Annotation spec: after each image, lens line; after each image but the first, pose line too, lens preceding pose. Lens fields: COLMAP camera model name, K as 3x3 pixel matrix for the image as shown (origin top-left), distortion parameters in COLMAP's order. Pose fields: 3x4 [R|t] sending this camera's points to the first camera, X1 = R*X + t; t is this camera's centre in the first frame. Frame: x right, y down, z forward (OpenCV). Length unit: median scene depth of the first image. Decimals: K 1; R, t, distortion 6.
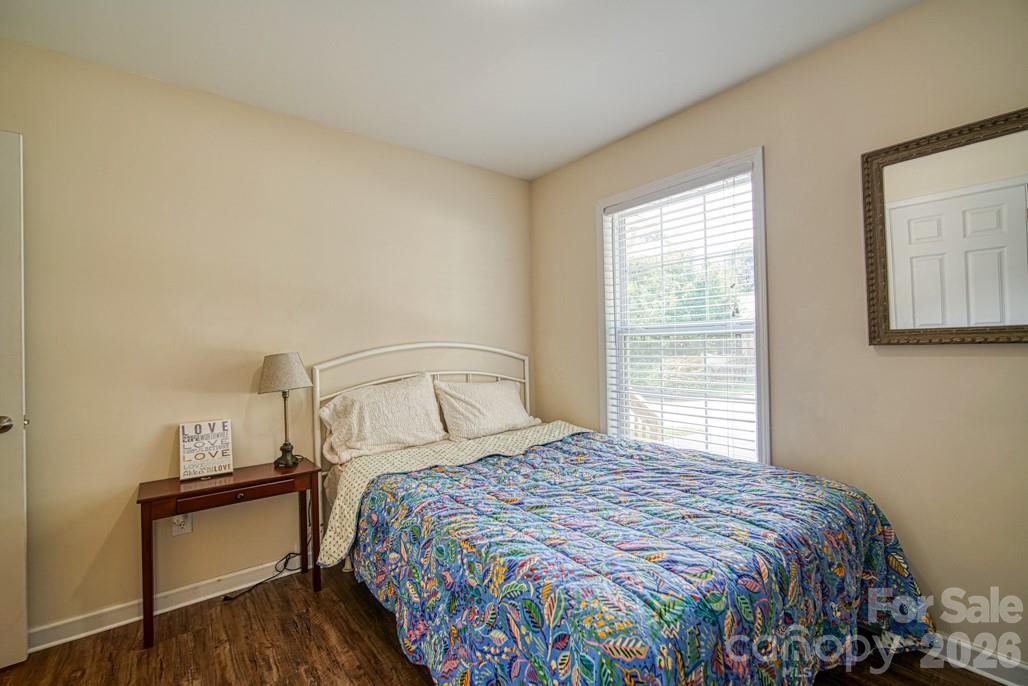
lens RADIAL K [[447.6, 0, 512.0], [0, 447.6, 340.6], [0, 0, 1]] dist [-0.012463, 0.000194]
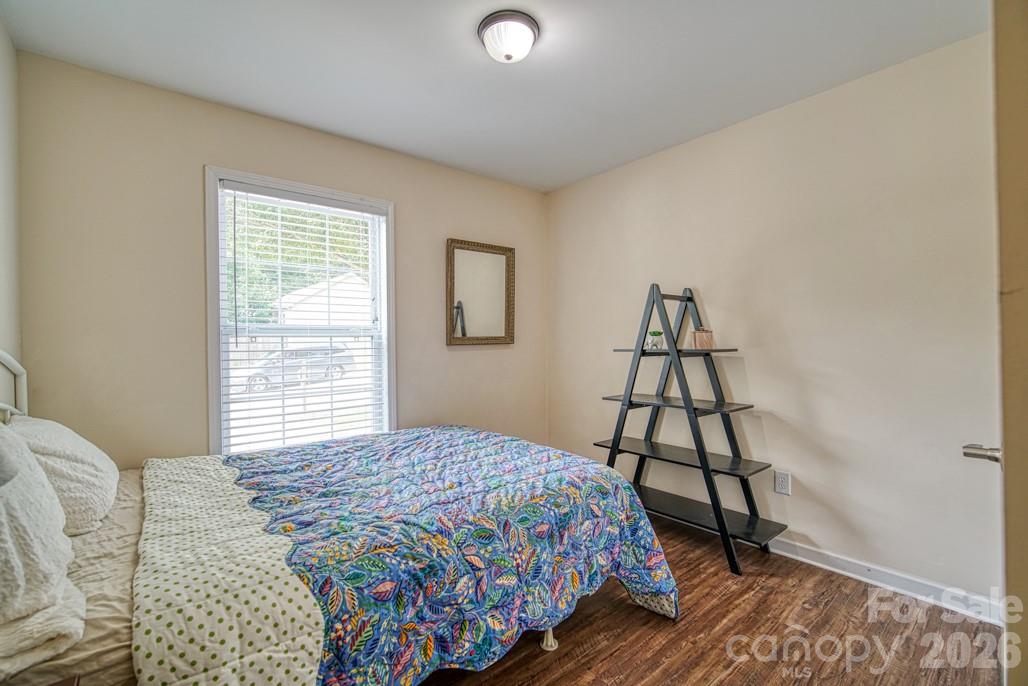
lens RADIAL K [[447.6, 0, 512.0], [0, 447.6, 340.6], [0, 0, 1]] dist [-0.012463, 0.000194]
pose [[-0.032250, 0.024378, 0.999183, -1.189506], [0.005579, 0.999691, -0.024210, 0.040443], [-0.999464, 0.004794, -0.032376, 0.972607]]
